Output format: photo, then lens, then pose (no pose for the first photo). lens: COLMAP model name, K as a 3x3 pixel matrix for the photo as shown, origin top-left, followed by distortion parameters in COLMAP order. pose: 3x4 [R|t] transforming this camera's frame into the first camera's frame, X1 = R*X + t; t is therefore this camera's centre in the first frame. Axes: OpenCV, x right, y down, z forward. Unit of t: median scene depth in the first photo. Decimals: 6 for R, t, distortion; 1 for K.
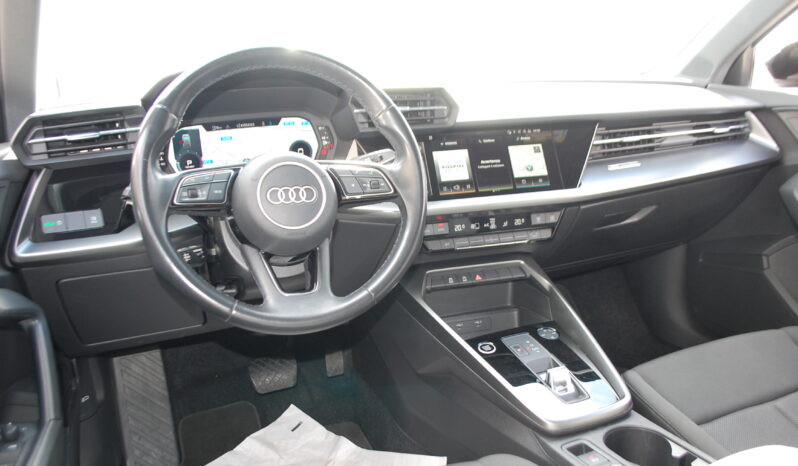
lens RADIAL K [[653.6, 0, 398.1], [0, 653.6, 241.5], [0, 0, 1]] dist [-0.053897, -0.005211]
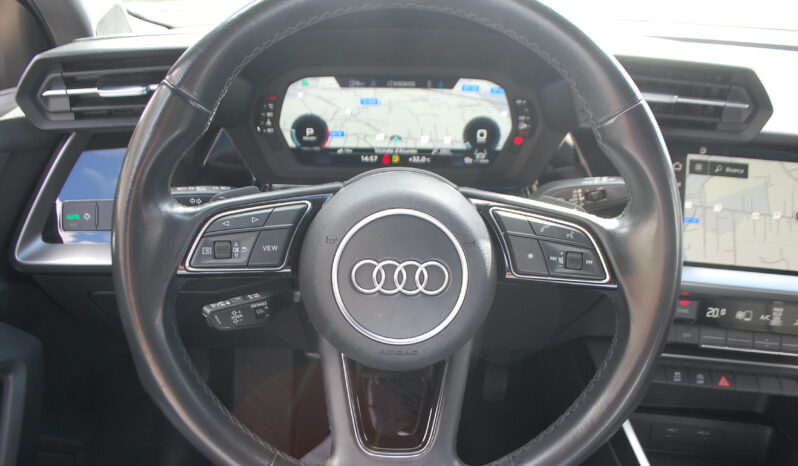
lens RADIAL K [[621.8, 0, 403.4], [0, 621.8, 253.8], [0, 0, 1]] dist [-0.085024, 0.019415]
pose [[0.926607, 0.220498, -0.304598, -0.011226], [-0.161683, 0.964957, 0.206679, -0.138521], [0.339496, -0.142262, 0.929787, 0.399883]]
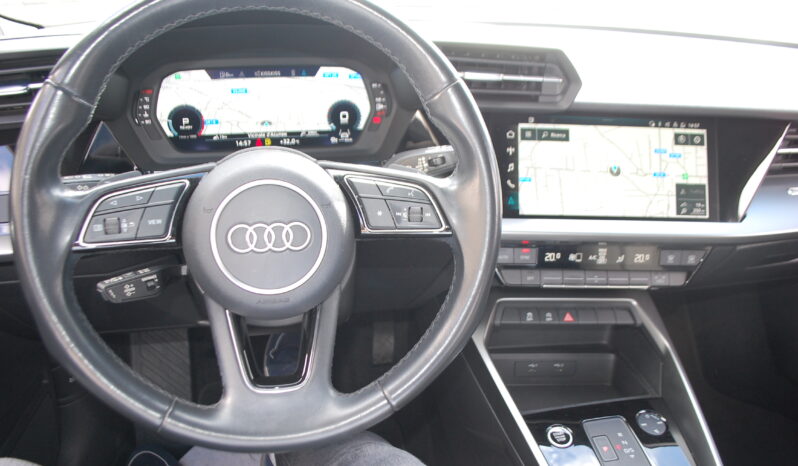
lens RADIAL K [[621.8, 0, 400.3], [0, 621.8, 250.8], [0, 0, 1]] dist [-0.085024, 0.019415]
pose [[0.977397, 0.151610, -0.147339, 0.031614], [-0.120789, 0.972451, 0.199371, -0.137430], [0.173507, -0.177068, 0.968784, 0.334345]]
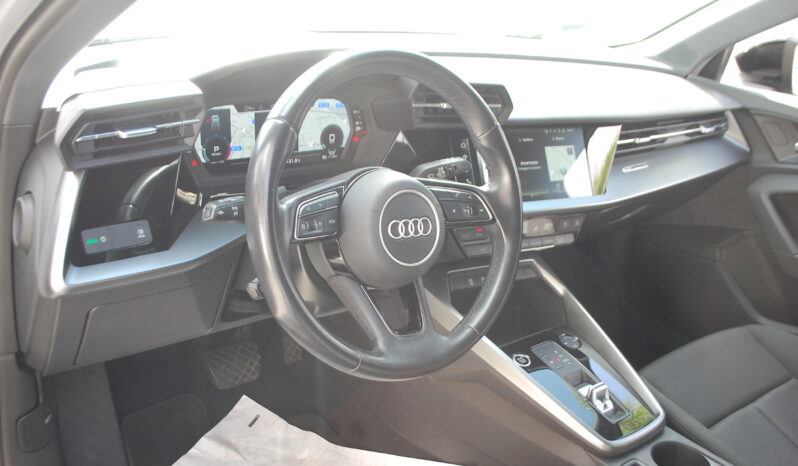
lens RADIAL K [[733.0, 0, 398.8], [0, 733.0, 235.3], [0, 0, 1]] dist [-0.025118, 0.000000]
pose [[0.956761, 0.034388, 0.288836, -0.342596], [-0.071195, 0.990469, 0.117911, -0.130643], [-0.282028, -0.133376, 0.950090, 0.029803]]
